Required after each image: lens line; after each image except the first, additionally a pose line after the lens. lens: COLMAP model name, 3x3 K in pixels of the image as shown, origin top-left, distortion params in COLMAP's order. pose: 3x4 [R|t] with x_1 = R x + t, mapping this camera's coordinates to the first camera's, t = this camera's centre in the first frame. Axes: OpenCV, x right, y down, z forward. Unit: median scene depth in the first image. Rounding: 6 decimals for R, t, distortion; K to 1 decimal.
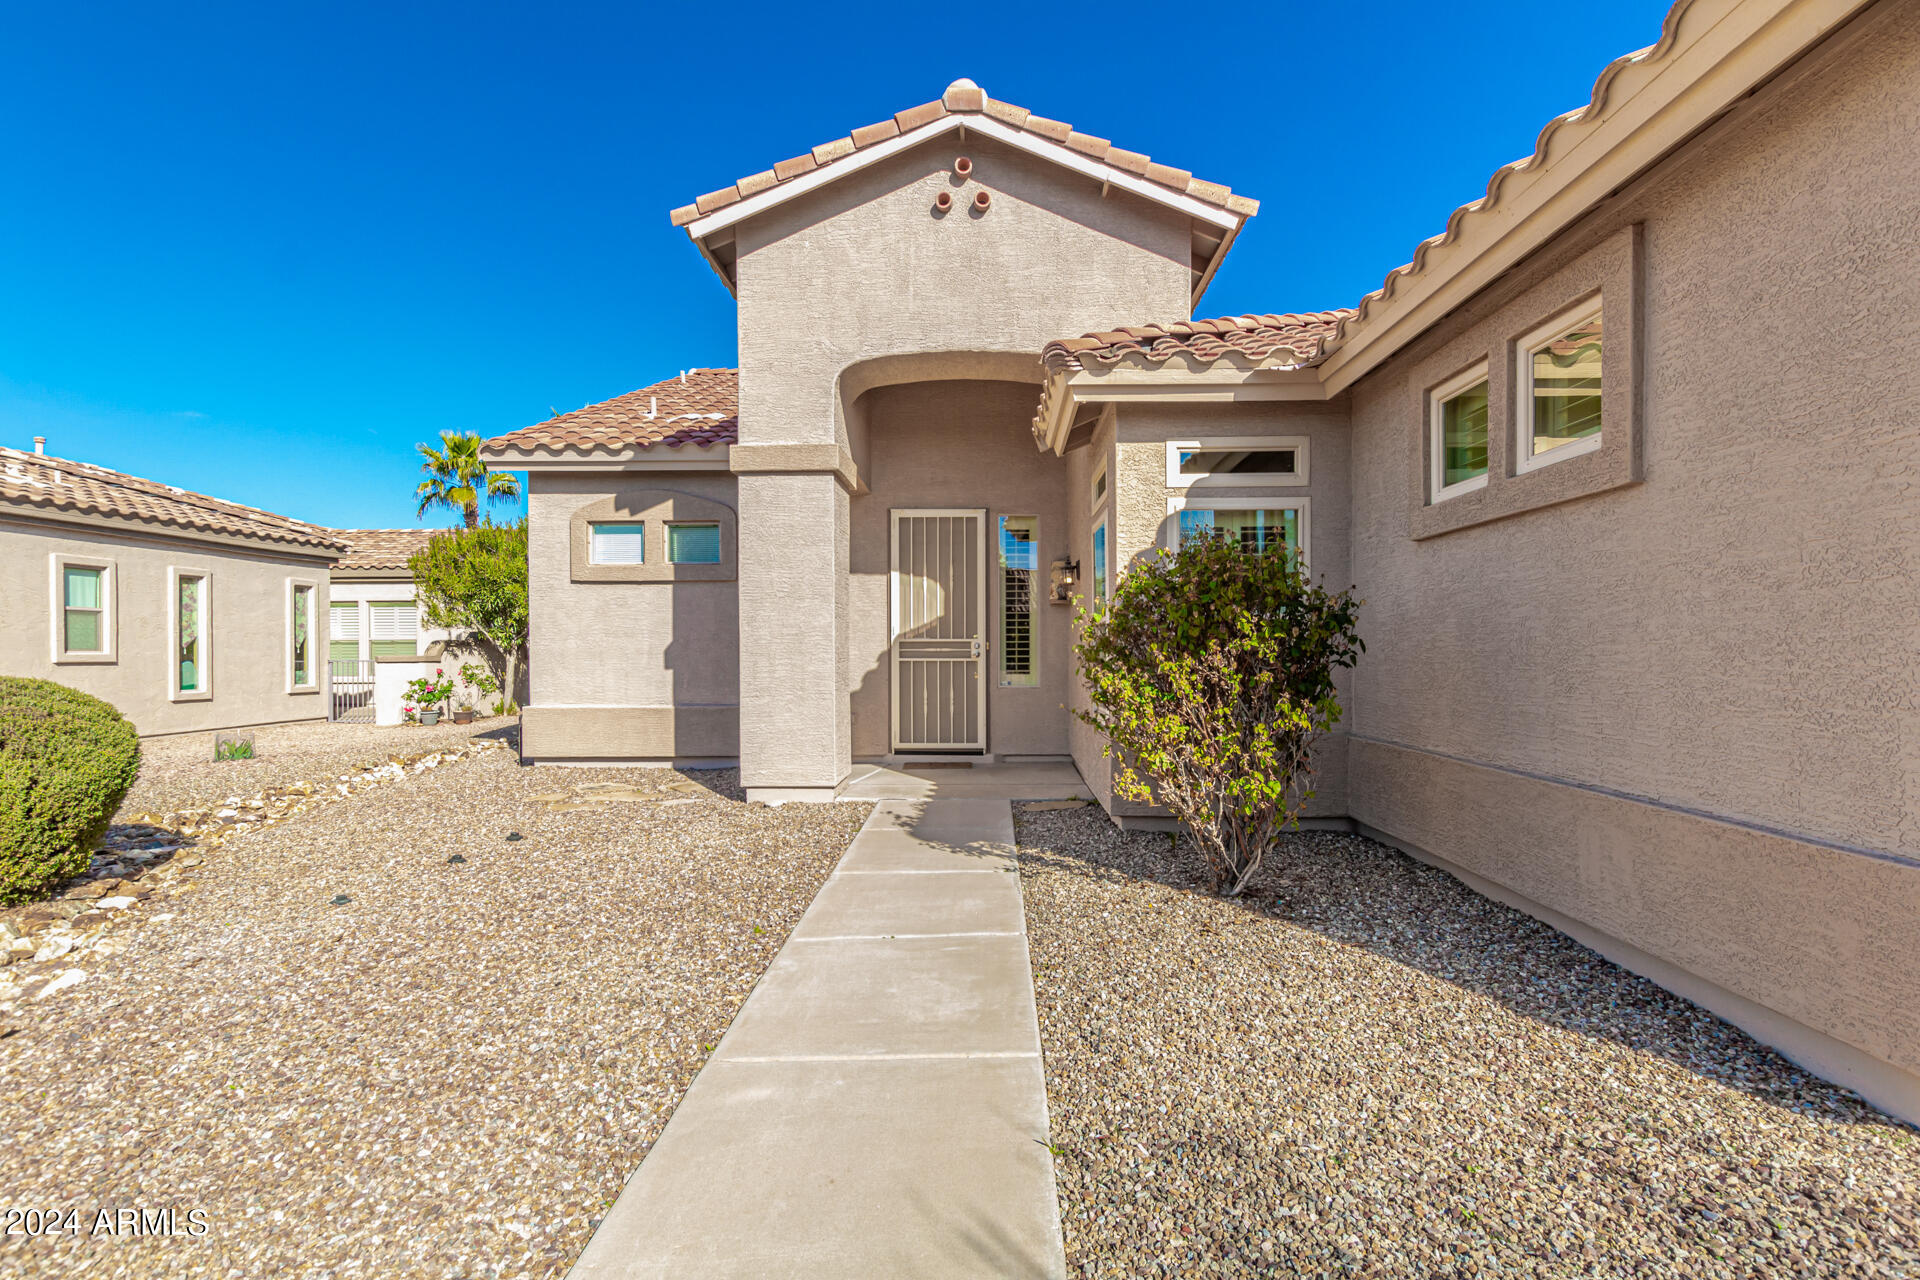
lens RADIAL K [[895.9, 0, 966.5], [0, 895.9, 659.5], [0, 0, 1]] dist [0.001041, 0.000155]
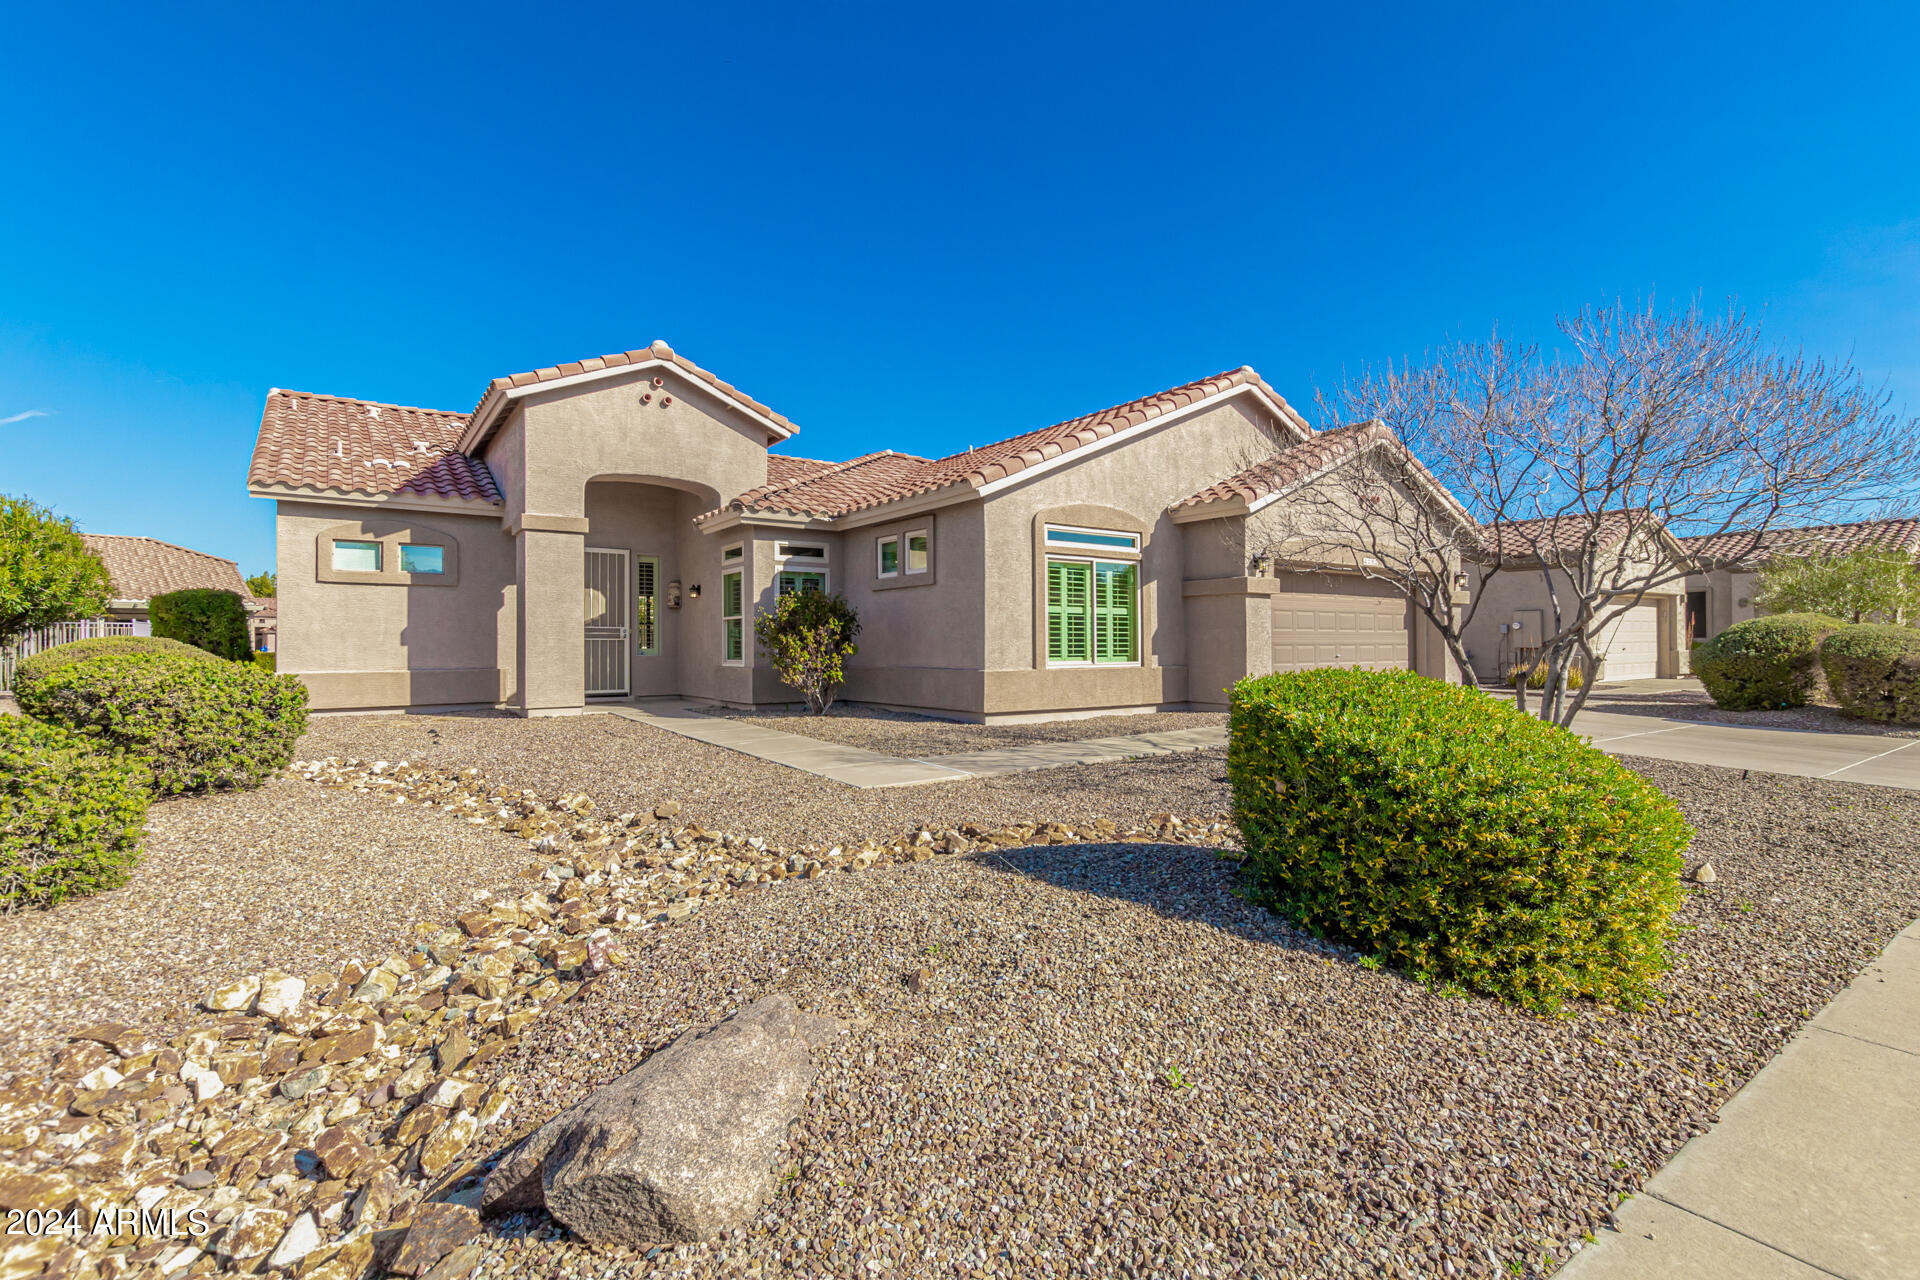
lens RADIAL K [[874.2, 0, 960.0], [0, 874.2, 640.0], [0, 0, 1]] dist [0.000066, -0.000010]
pose [[0.802041, 0.004282, 0.597254, -0.453993], [0.007849, 0.999812, -0.017709, 0.034729], [-0.597218, 0.018892, 0.801856, -0.670409]]
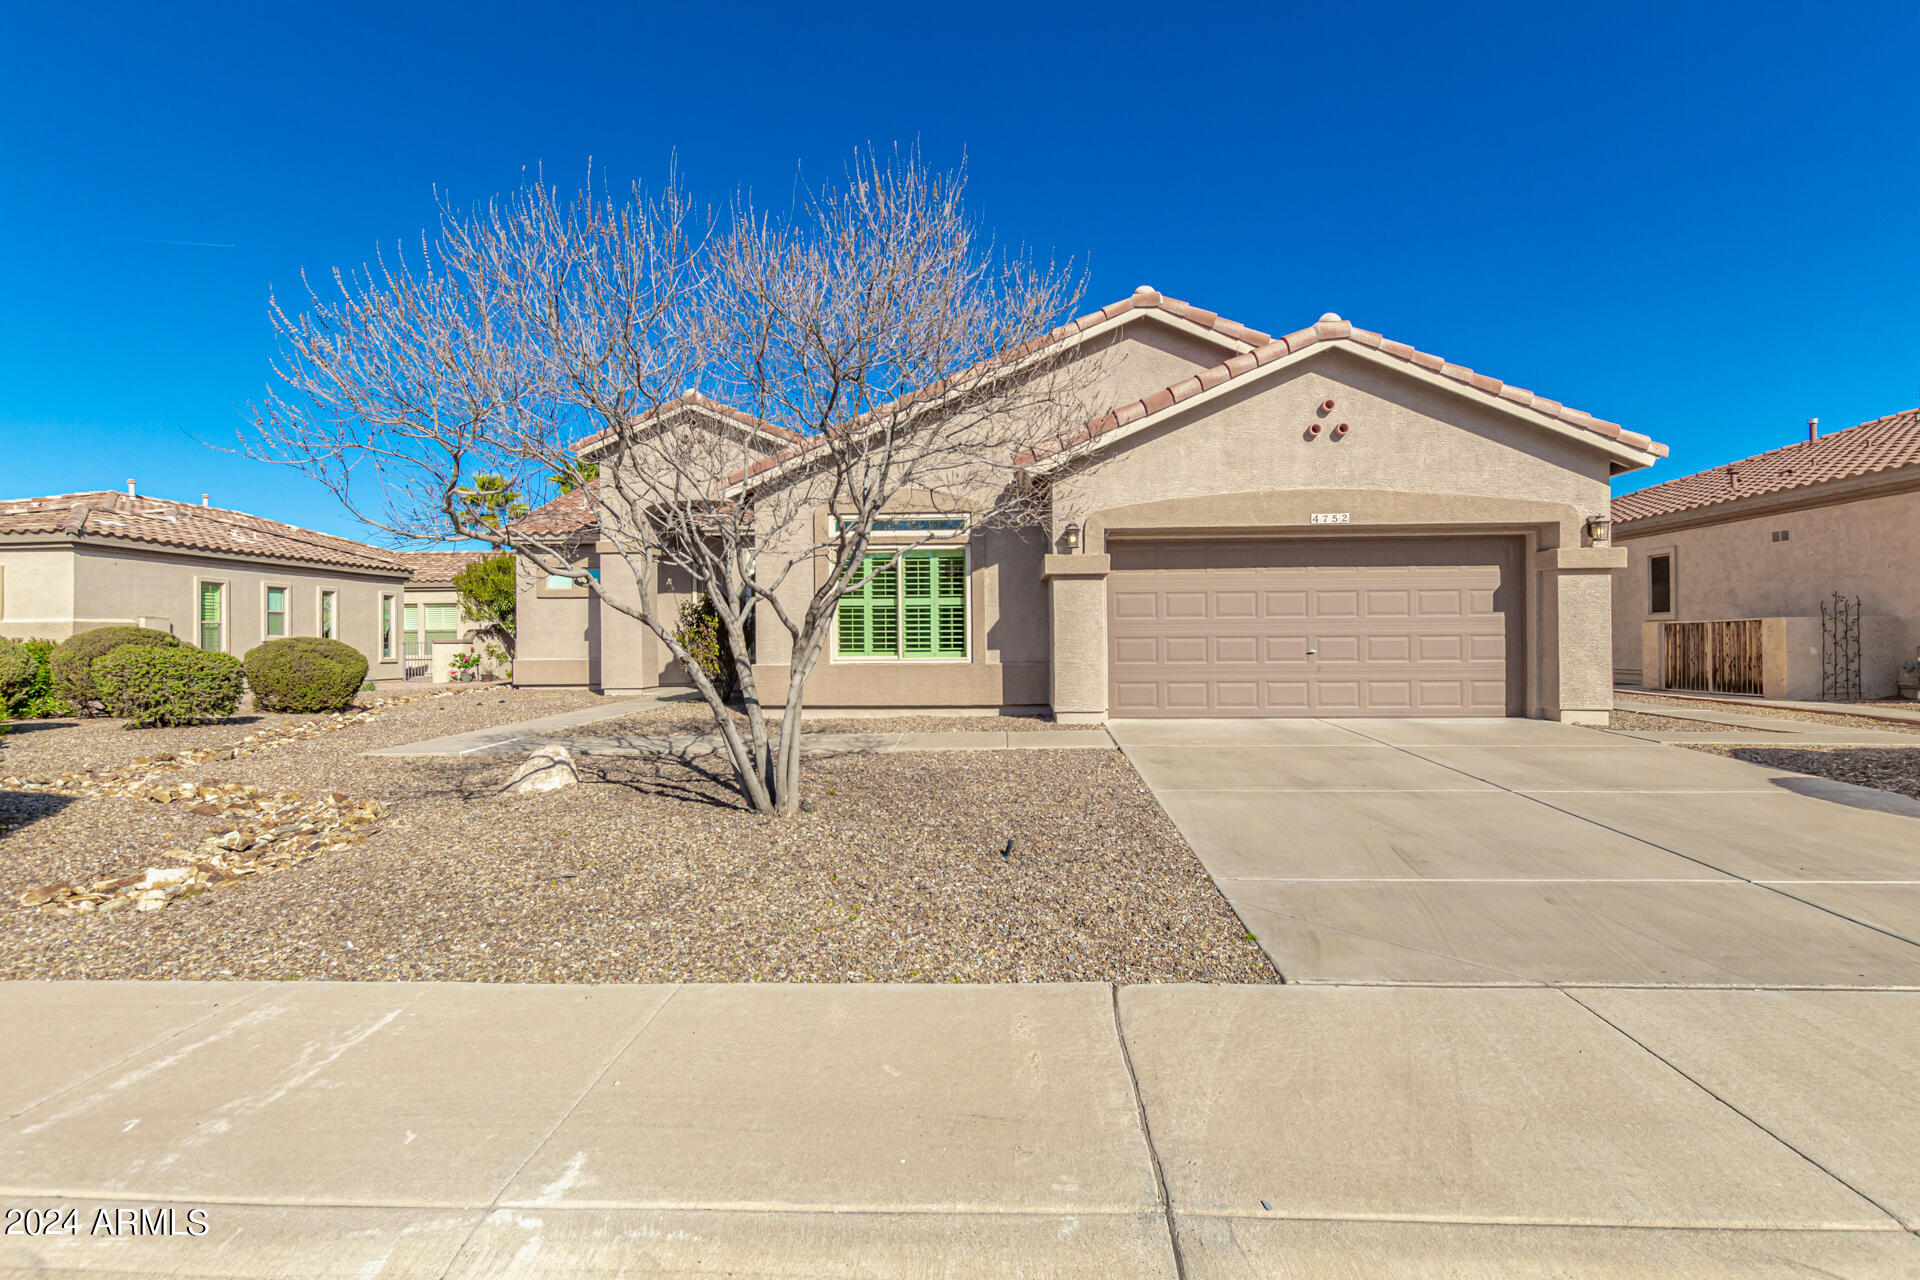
lens RADIAL K [[874.2, 0, 960.0], [0, 874.2, 640.0], [0, 0, 1]] dist [0.000066, -0.000010]
pose [[0.999734, -0.004434, -0.022621, 0.556627], [0.004142, 0.999908, -0.012944, 0.038005], [0.022676, 0.012847, 0.999660, -0.947047]]
